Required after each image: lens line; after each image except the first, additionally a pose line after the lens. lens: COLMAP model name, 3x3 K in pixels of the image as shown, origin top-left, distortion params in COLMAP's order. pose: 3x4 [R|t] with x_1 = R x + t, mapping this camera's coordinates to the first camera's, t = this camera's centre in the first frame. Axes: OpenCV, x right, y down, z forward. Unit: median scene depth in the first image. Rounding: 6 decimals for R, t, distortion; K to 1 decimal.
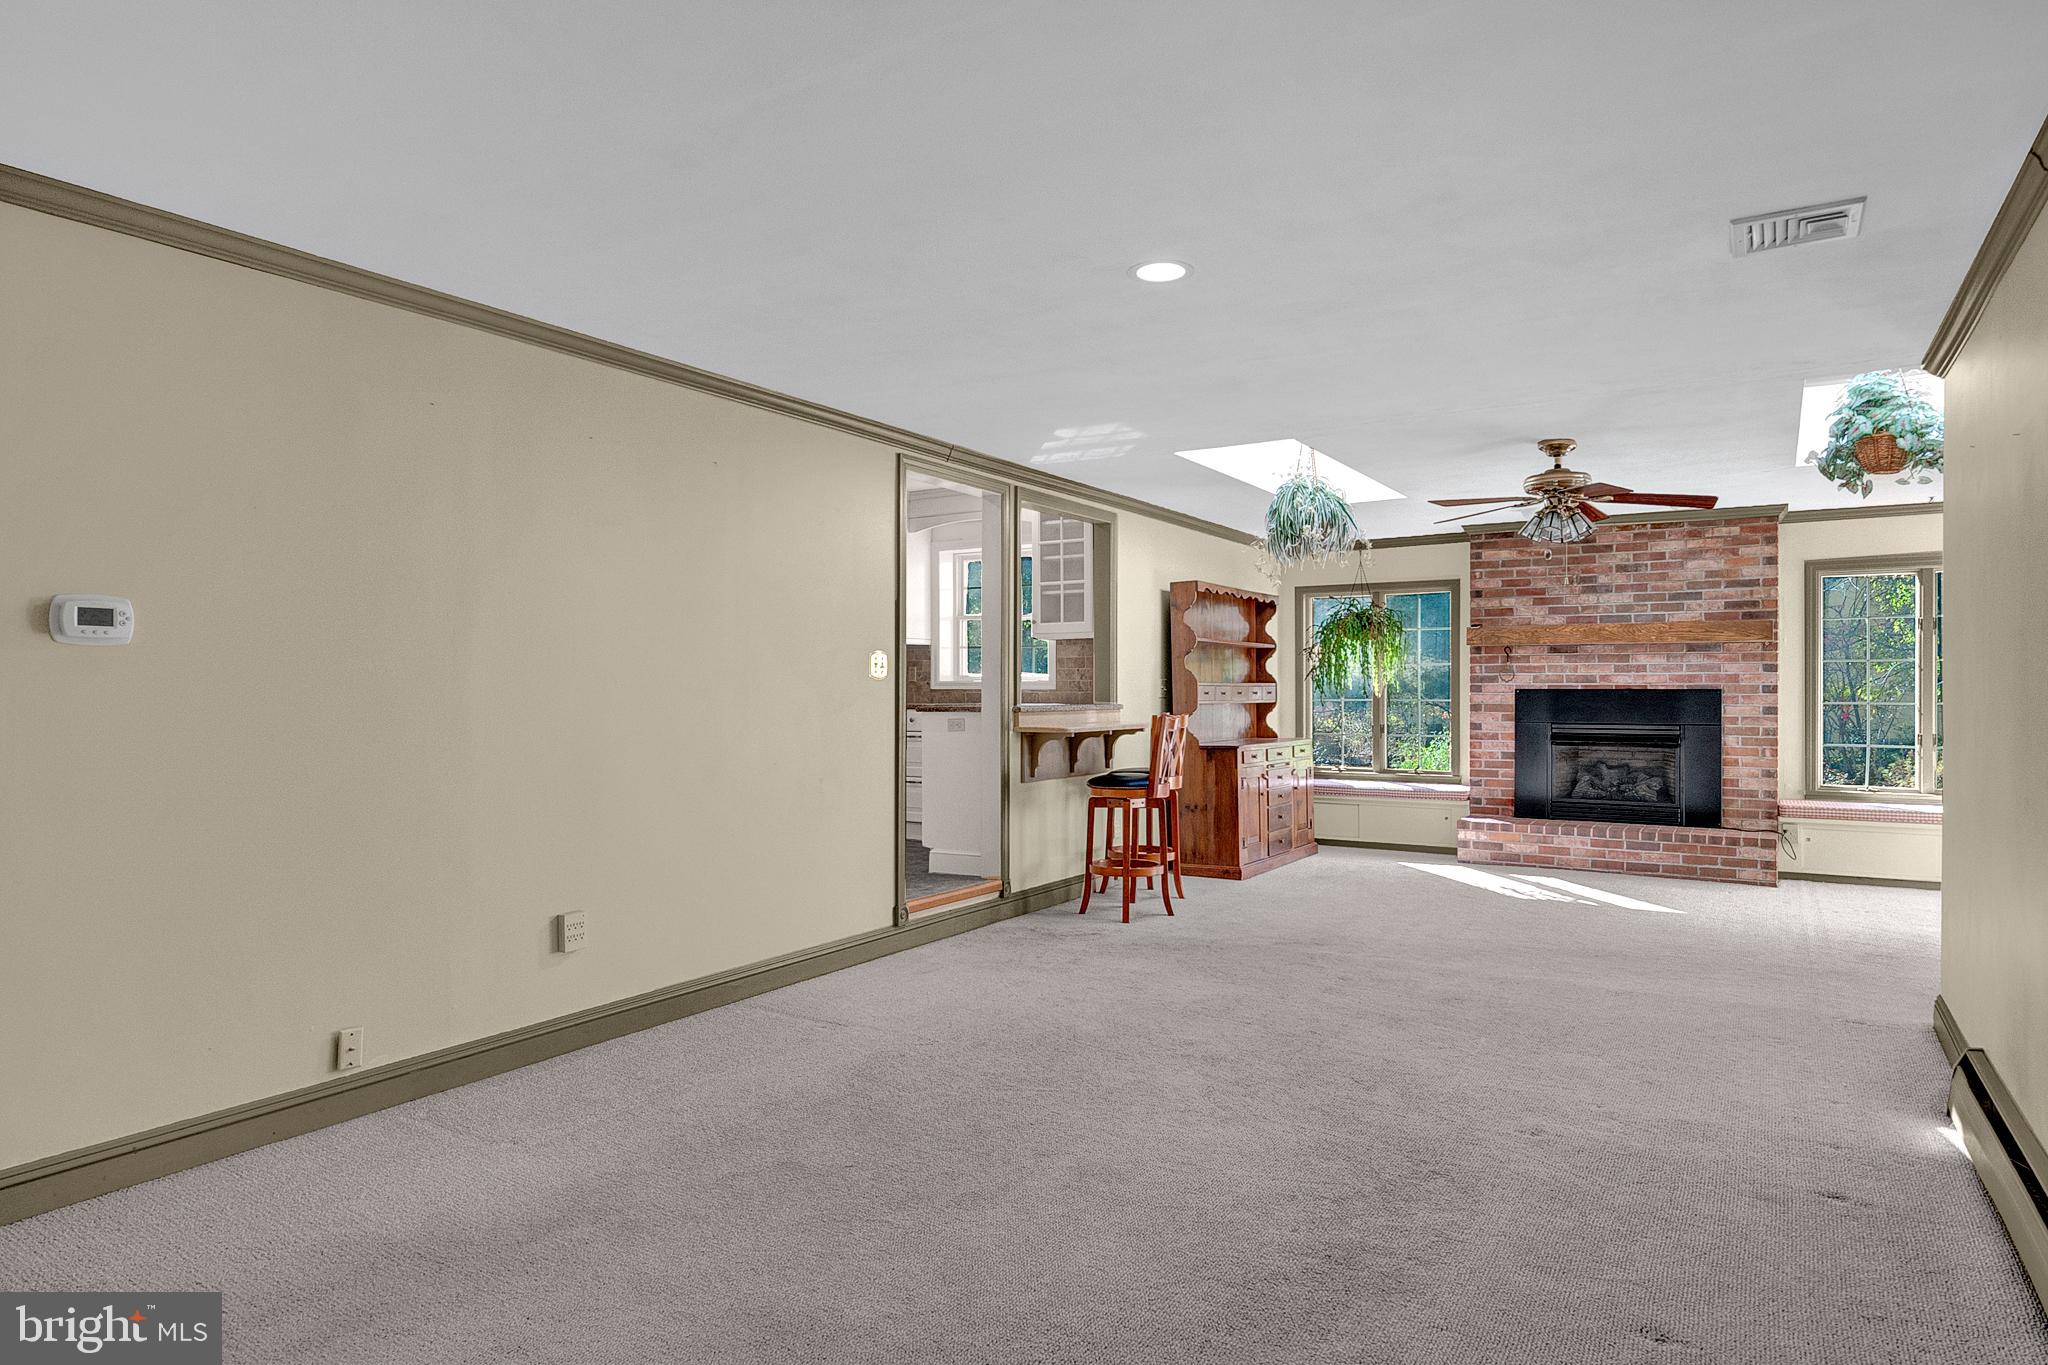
lens RADIAL K [[1190.0, 0, 1016.5], [0, 1190.0, 686.0], [0, 0, 1]] dist [0.004920, 0.000315]
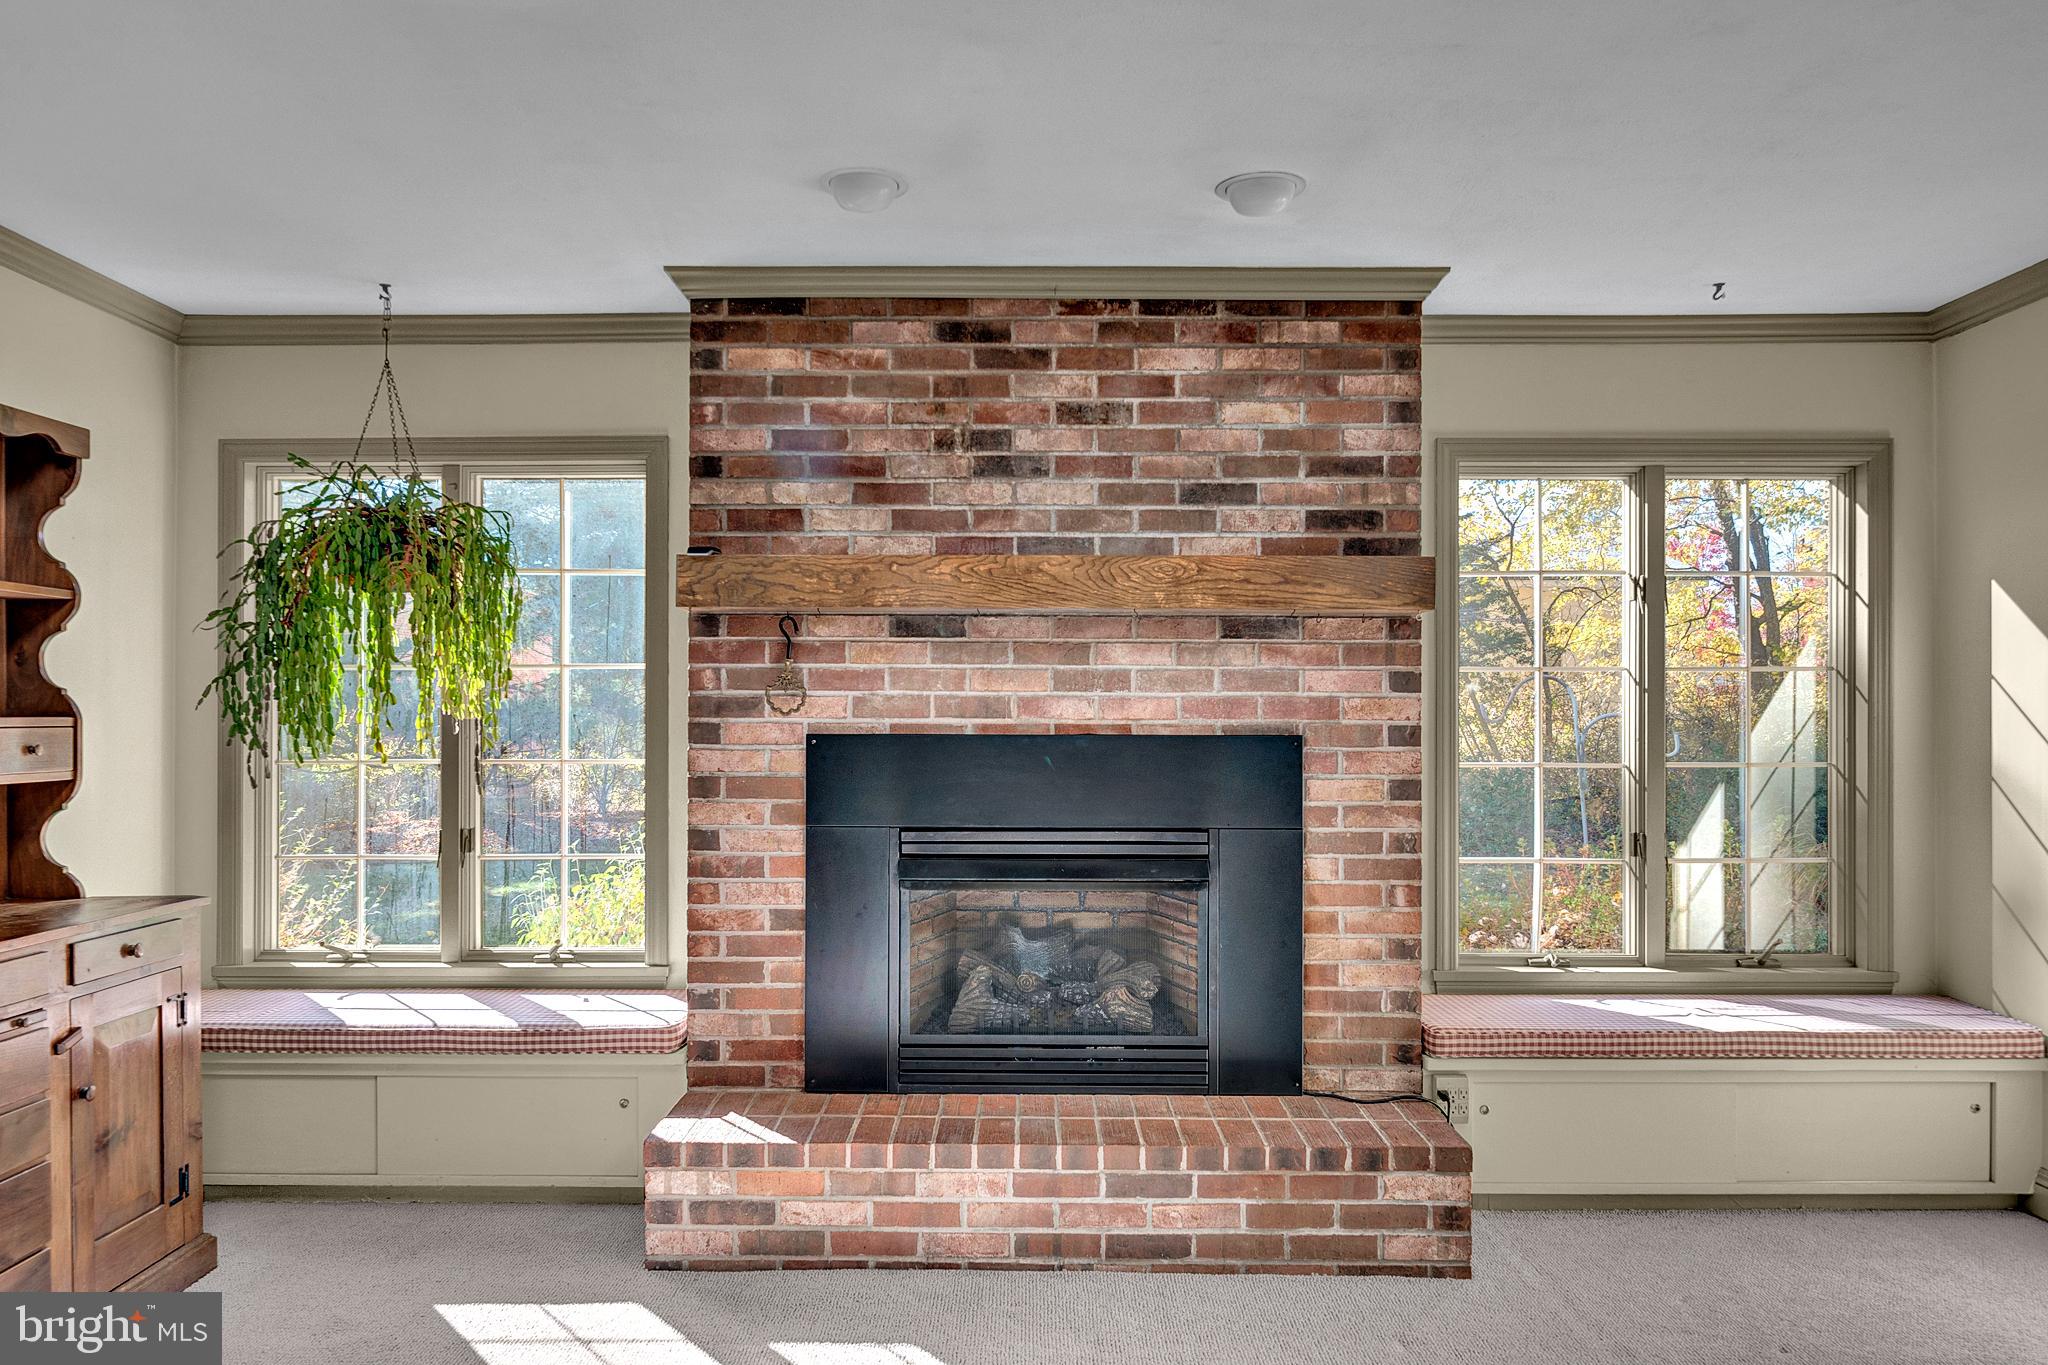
lens RADIAL K [[1453.4, 0, 991.6], [0, 1453.4, 710.5], [0, 0, 1]] dist [-0.003988, 0.011038]
pose [[0.857296, 0.003739, 0.514811, 0.254281], [-0.002118, 0.999991, -0.003736, -0.003347], [-0.514820, 0.002112, 0.857296, 0.629009]]
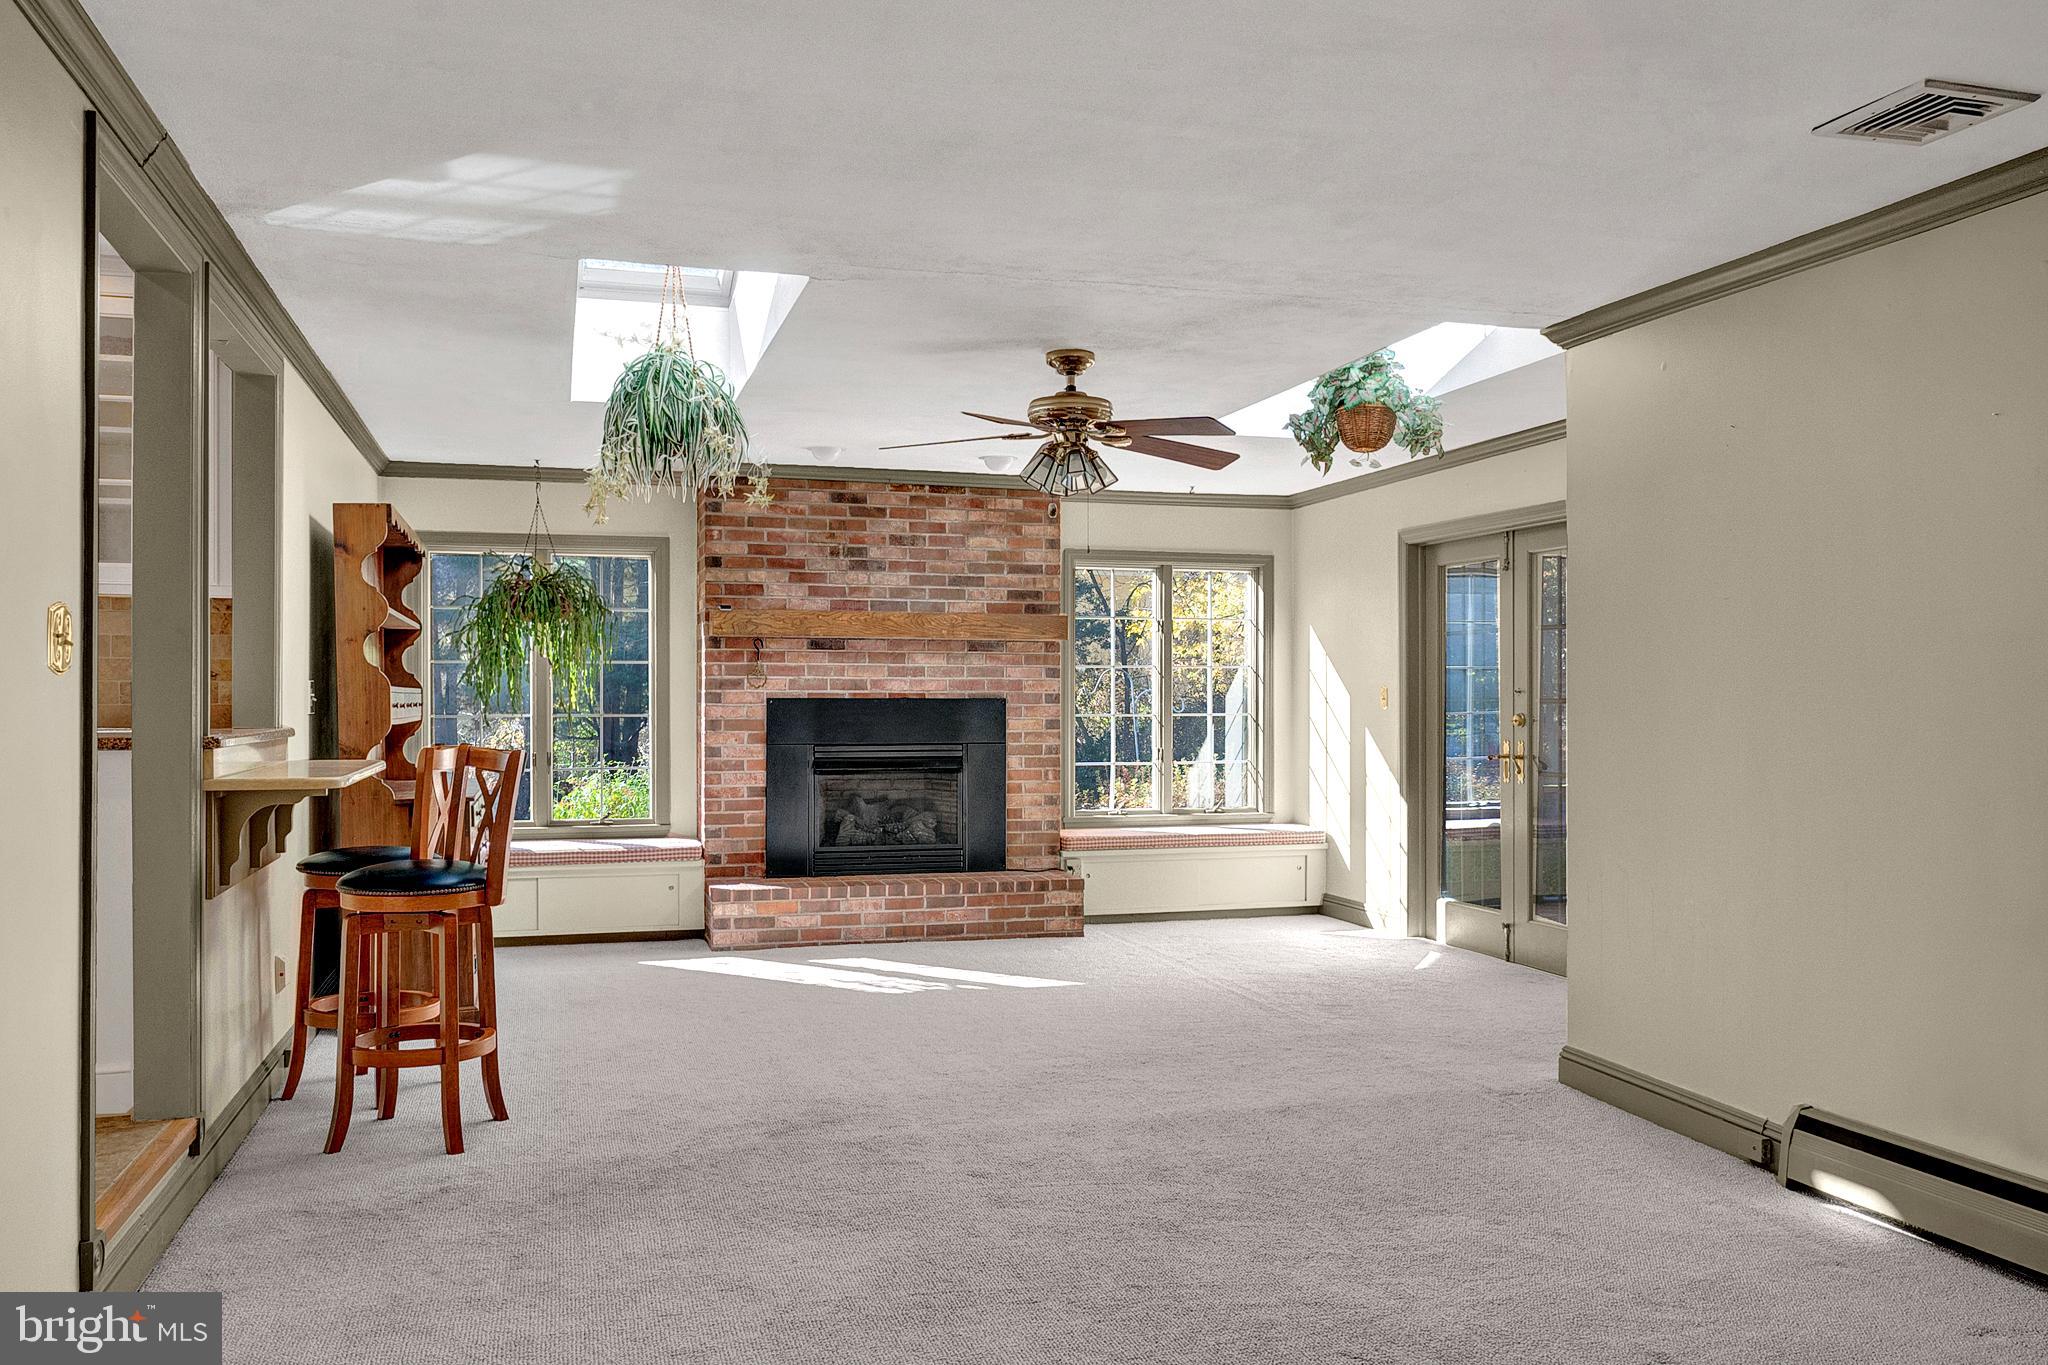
lens RADIAL K [[1565.6, 0, 1016.3], [0, 1565.6, 700.5], [0, 0, 1]] dist [-0.002813, -0.002873]
pose [[0.671287, -0.001169, 0.741197, -0.186048], [-0.002132, 0.999992, 0.003508, 0.000250], [-0.741194, -0.003935, 0.671279, 0.273912]]
